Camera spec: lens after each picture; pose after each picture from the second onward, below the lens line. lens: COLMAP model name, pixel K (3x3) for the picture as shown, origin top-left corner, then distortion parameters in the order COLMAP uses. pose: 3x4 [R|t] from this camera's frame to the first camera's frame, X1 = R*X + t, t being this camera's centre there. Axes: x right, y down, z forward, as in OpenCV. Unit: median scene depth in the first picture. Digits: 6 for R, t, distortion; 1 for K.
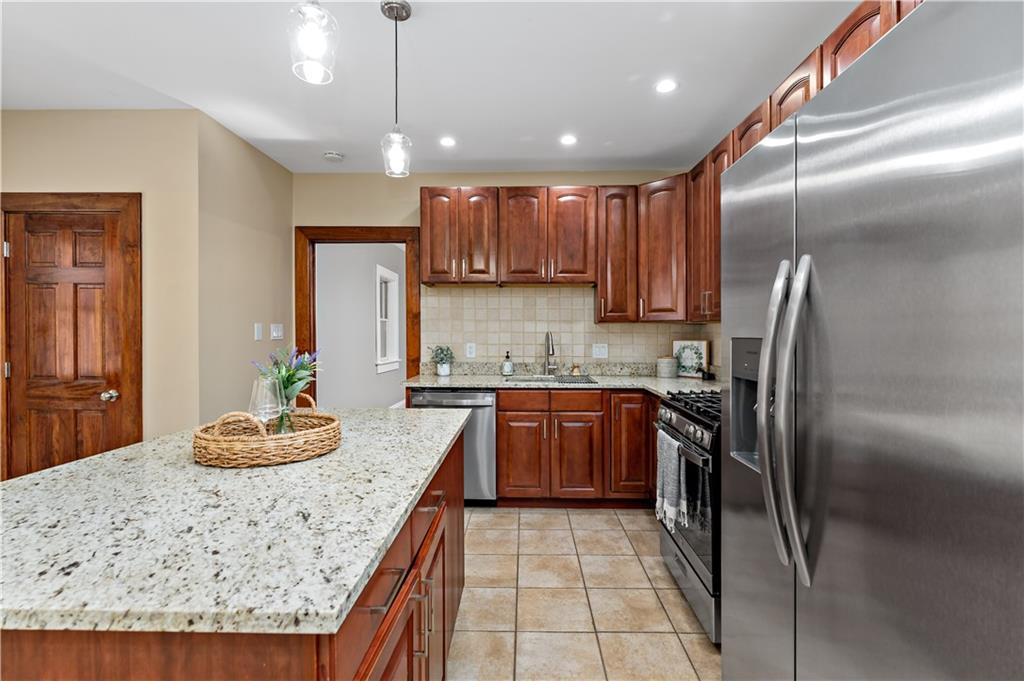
lens RADIAL K [[461.9, 0, 516.8], [0, 461.9, 332.8], [0, 0, 1]] dist [-0.001433, -0.000144]
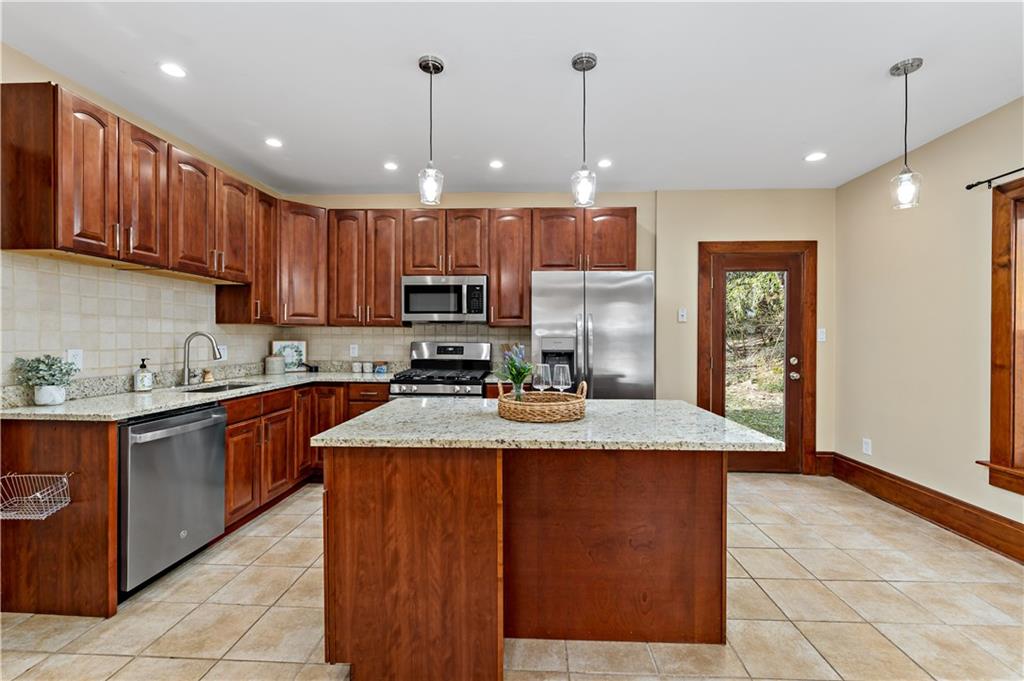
lens RADIAL K [[437.8, 0, 514.8], [0, 437.8, 342.3], [0, 0, 1]] dist [-0.003628, 0.000347]
pose [[0.018518, -0.015431, 0.999709, -0.703766], [-0.005372, 0.999865, 0.015533, -0.000219], [-0.999814, -0.005659, 0.018433, 0.389020]]
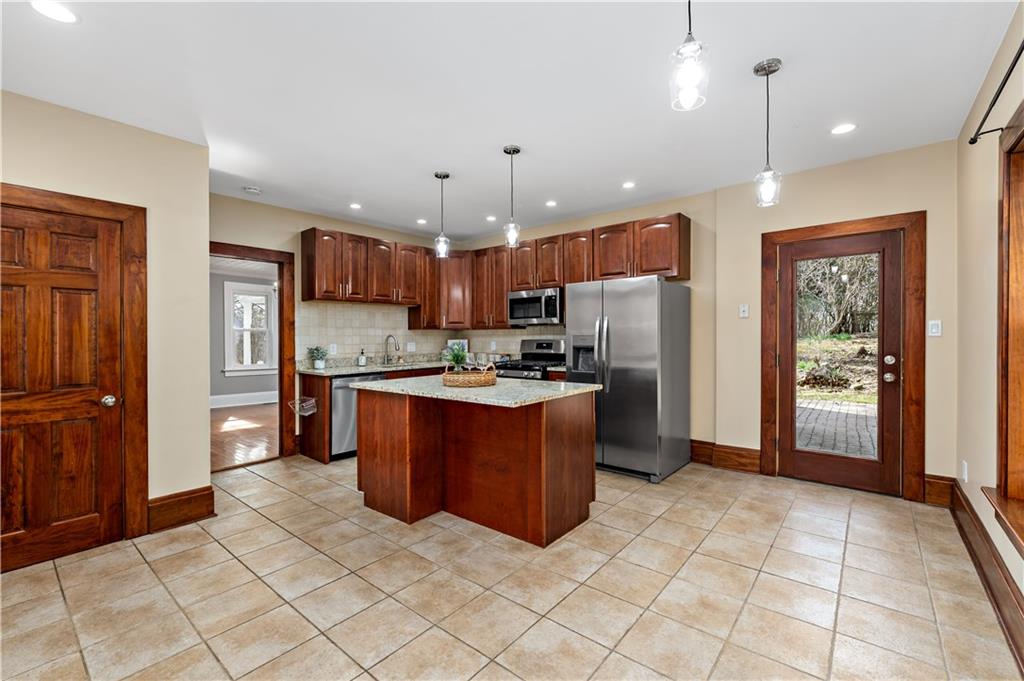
lens RADIAL K [[437.8, 0, 512.6], [0, 437.8, 336.9], [0, 0, 1]] dist [-0.003628, 0.000347]
pose [[0.621851, -0.010696, 0.783062, -0.792155], [0.009762, 0.999935, 0.005906, -0.001348], [-0.783075, 0.003971, 0.621915, -0.215061]]
